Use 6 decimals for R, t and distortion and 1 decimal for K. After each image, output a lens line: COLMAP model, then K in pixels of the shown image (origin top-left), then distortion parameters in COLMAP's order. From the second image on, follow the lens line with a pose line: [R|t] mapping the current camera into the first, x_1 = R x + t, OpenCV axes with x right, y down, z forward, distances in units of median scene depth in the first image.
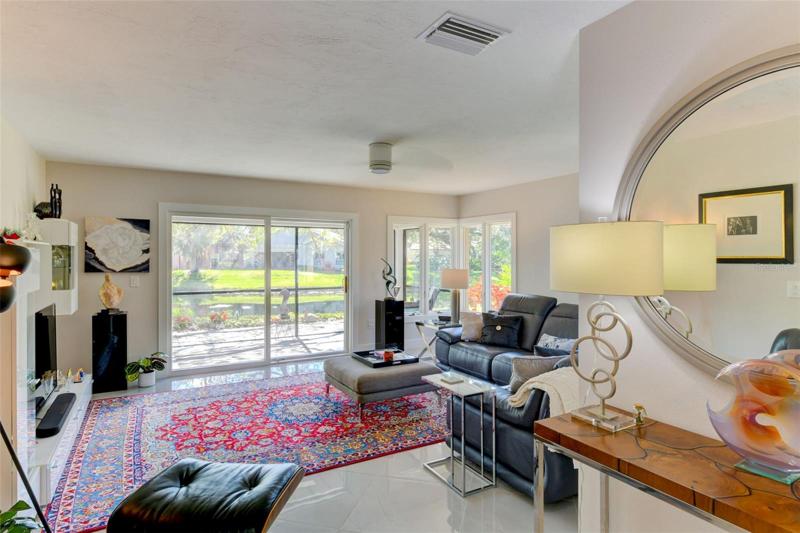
lens RADIAL K [[428.7, 0, 399.8], [0, 428.7, 262.4], [0, 0, 1]] dist [-0.005008, -0.000161]
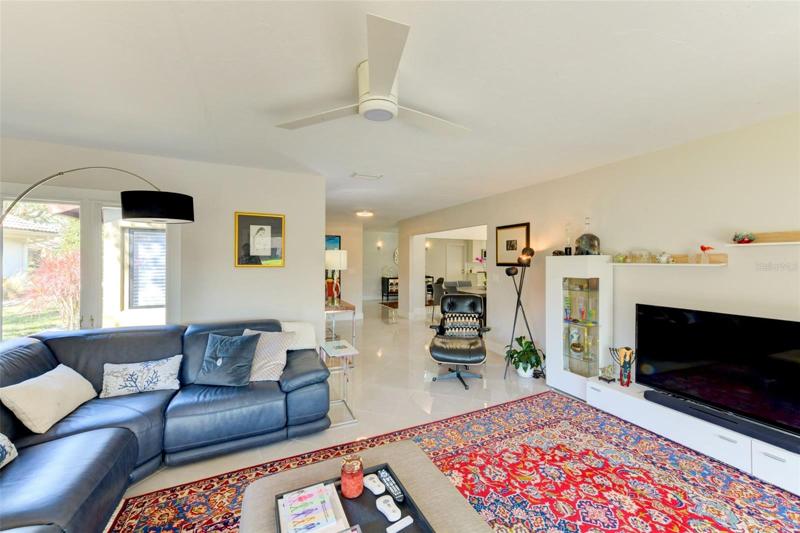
lens RADIAL K [[309.4, 0, 405.1], [0, 309.4, 260.6], [0, 0, 1]] dist [0.012644, -0.000632]
pose [[-0.996900, -0.003974, 0.078576, -0.111325], [-0.003422, 0.999969, 0.007156, -0.008531], [-0.078602, 0.006865, -0.996882, 1.355749]]
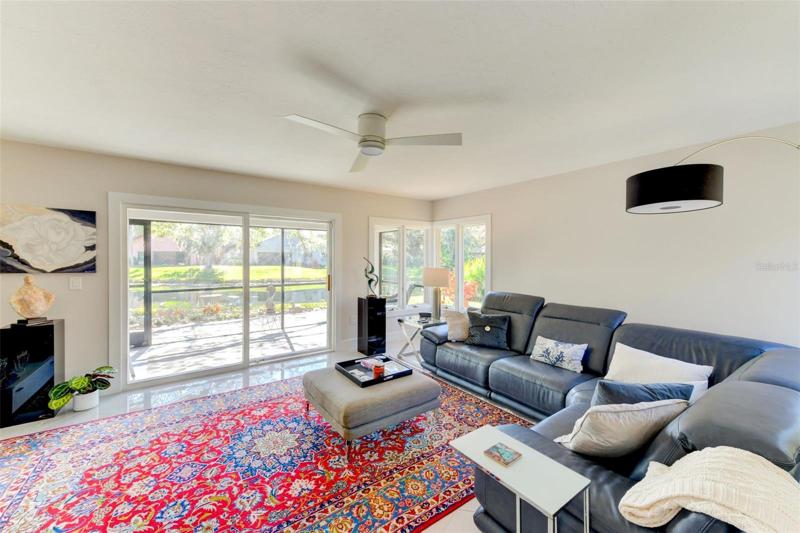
lens RADIAL K [[309.4, 0, 400.0], [0, 309.4, 261.9], [0, 0, 1]] dist [0.012644, -0.000632]
pose [[0.994803, 0.001464, 0.101811, -0.049607], [-0.002057, 0.999982, 0.005718, -0.003689], [-0.101800, -0.005898, 0.994787, 0.386292]]
